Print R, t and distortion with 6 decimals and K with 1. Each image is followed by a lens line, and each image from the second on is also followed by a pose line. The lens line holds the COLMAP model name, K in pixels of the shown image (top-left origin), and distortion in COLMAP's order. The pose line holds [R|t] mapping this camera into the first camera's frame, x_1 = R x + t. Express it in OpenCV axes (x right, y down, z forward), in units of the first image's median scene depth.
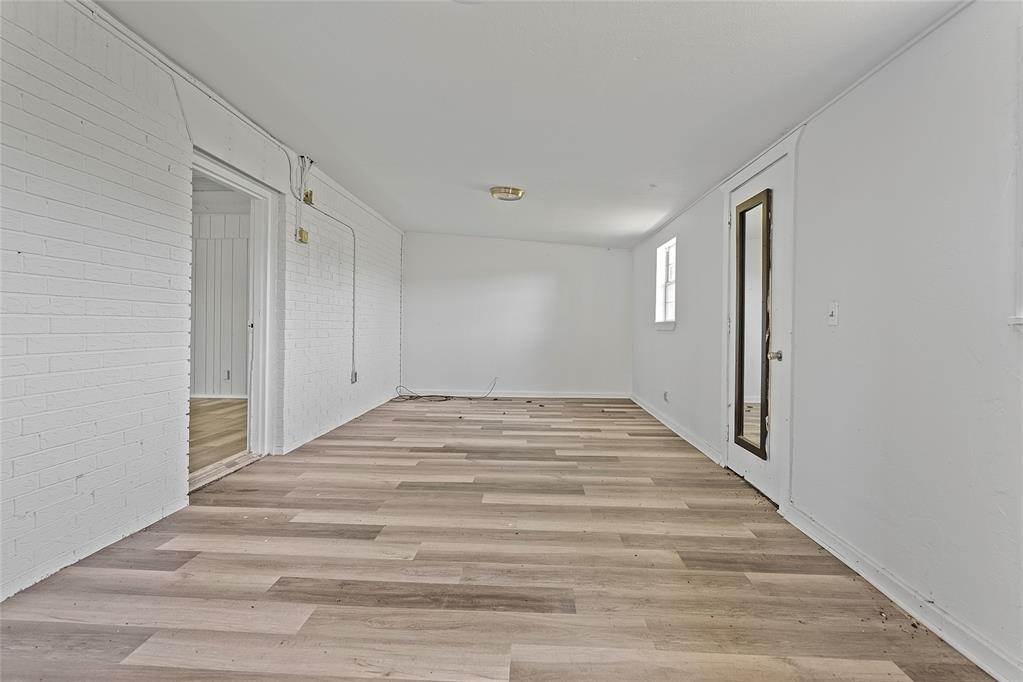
lens RADIAL K [[477.6, 0, 493.3], [0, 477.6, 333.4], [0, 0, 1]] dist [0.000471, -0.000828]
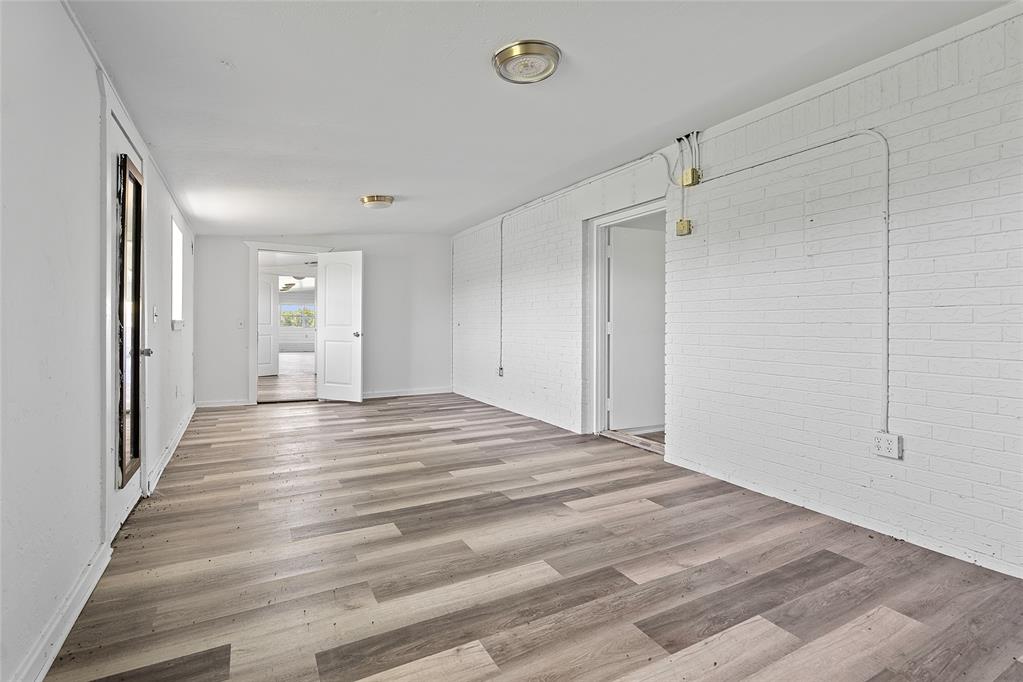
lens RADIAL K [[477.6, 0, 515.2], [0, 477.6, 332.0], [0, 0, 1]] dist [0.000471, -0.000828]
pose [[-0.828039, -0.004075, -0.560656, 0.457029], [-0.021255, 0.999483, 0.024127, -0.035255], [0.560268, 0.031895, -0.827697, 2.056618]]
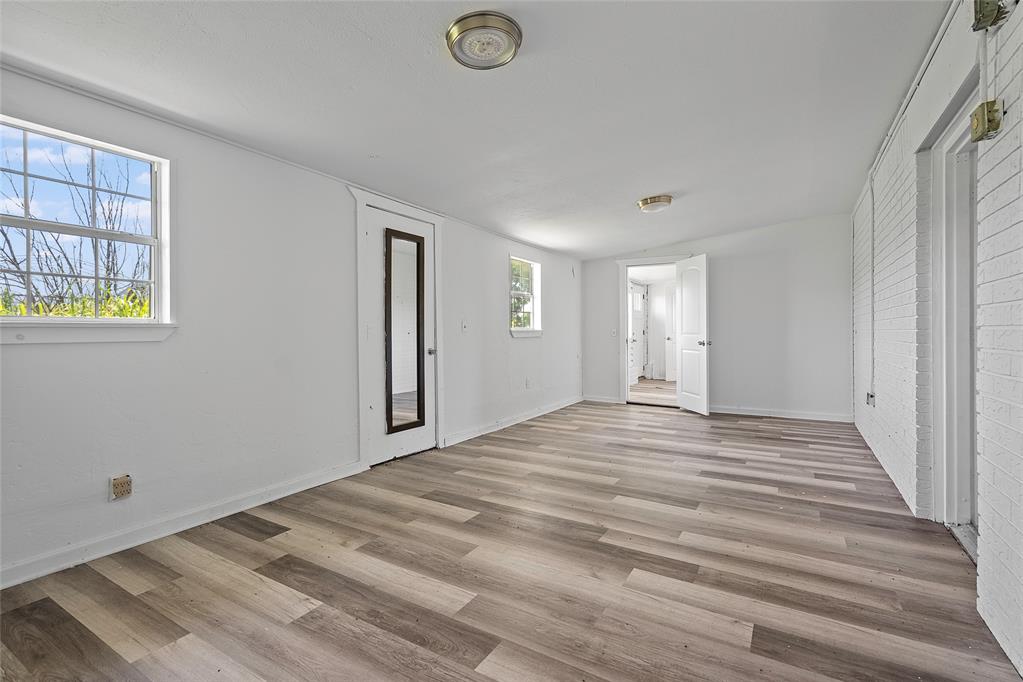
lens RADIAL K [[477.6, 0, 517.4], [0, 477.6, 339.4], [0, 0, 1]] dist [0.000471, -0.000828]
pose [[-0.901327, -0.013522, 0.432927, -0.288341], [0.000994, 0.999445, 0.033284, -0.040095], [-0.433137, 0.030430, -0.900814, 2.041999]]
